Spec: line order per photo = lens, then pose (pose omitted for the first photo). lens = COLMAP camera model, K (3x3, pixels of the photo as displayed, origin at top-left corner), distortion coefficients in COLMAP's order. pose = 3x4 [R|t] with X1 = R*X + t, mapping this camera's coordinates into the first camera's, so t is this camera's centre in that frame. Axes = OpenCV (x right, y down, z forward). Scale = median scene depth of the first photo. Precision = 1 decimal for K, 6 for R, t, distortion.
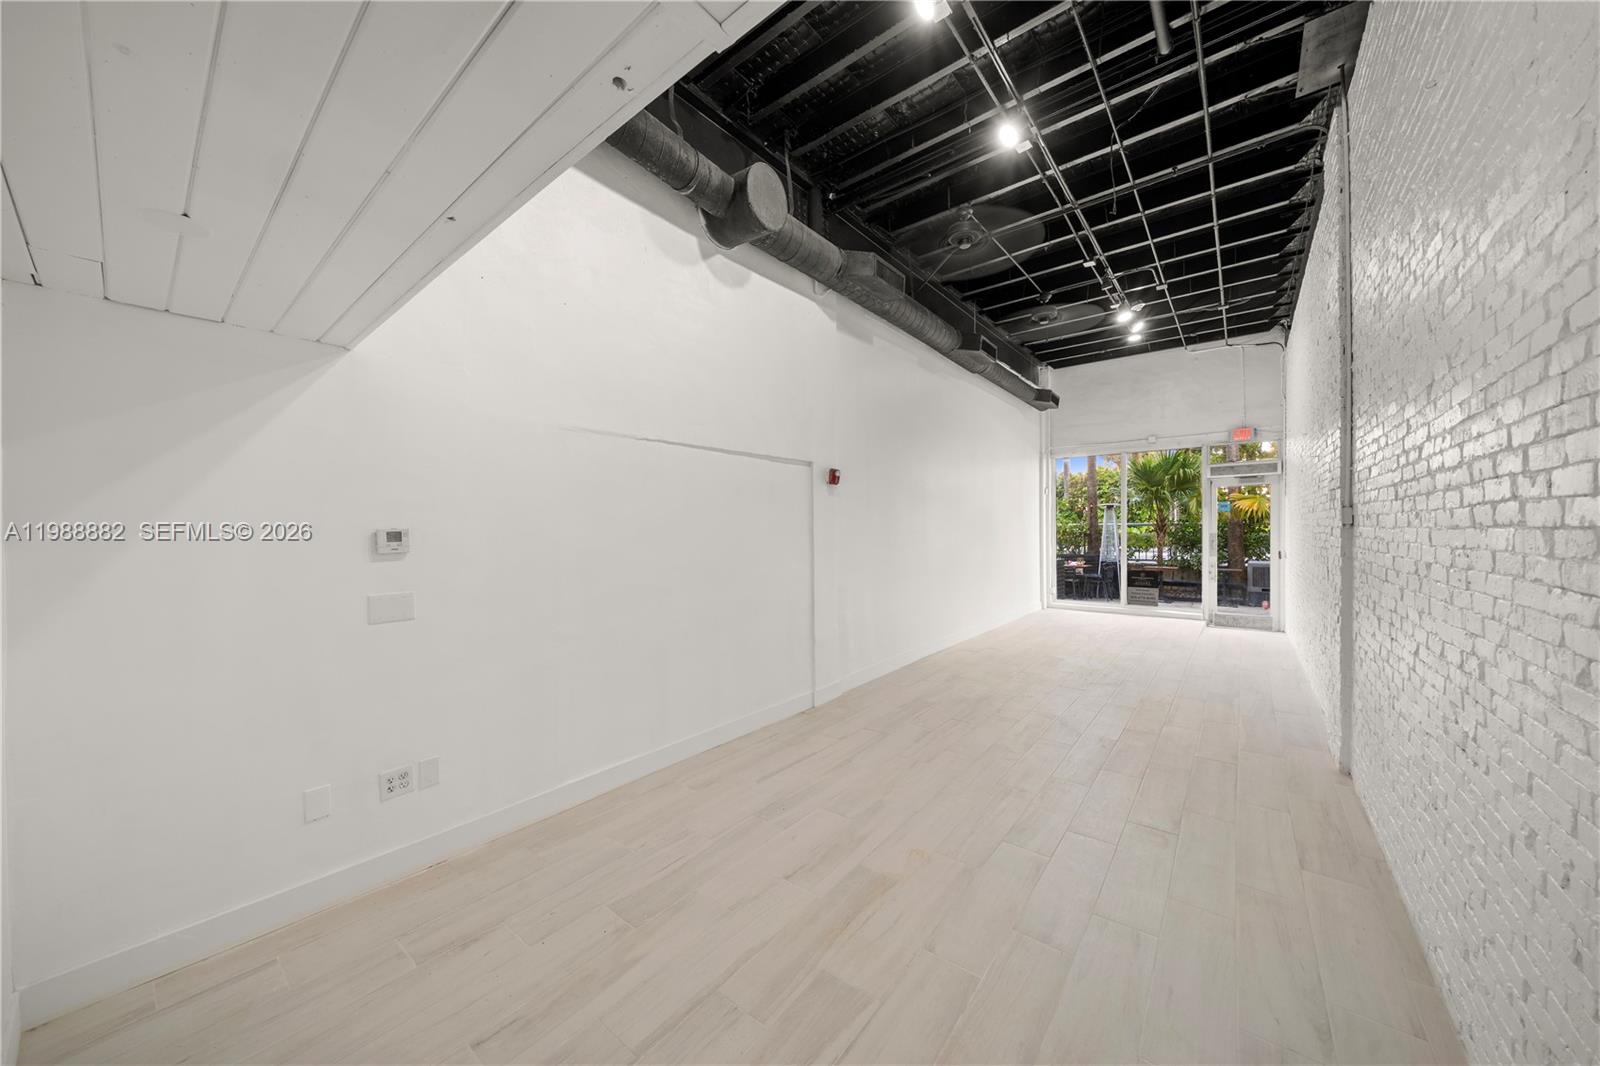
lens RADIAL K [[549.6, 0, 794.5], [0, 549.6, 533.9], [0, 0, 1]] dist [-0.001470, -0.000103]
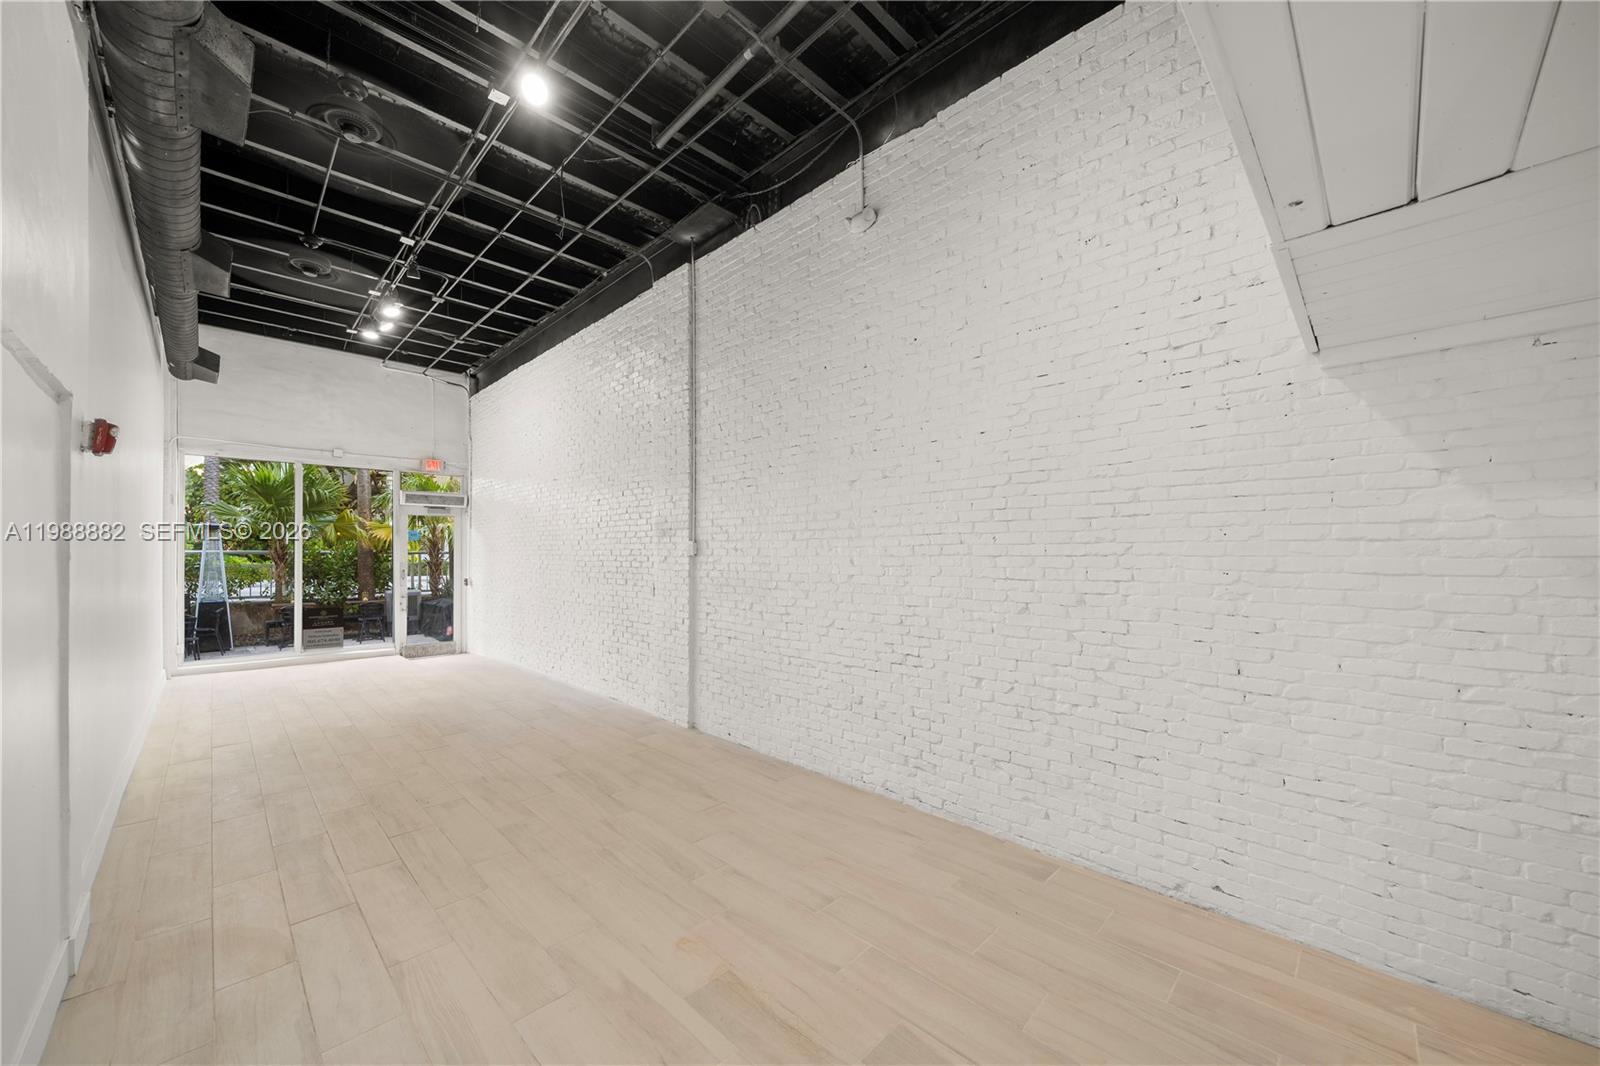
lens RADIAL K [[590.3, 0, 787.9], [0, 590.3, 553.4], [0, 0, 1]] dist [-0.003948, -0.000112]
pose [[0.106080, 0.011378, 0.994292, -0.226534], [0.006713, 0.999904, -0.012158, 0.000564], [-0.994335, 0.007964, 0.105993, 0.256755]]
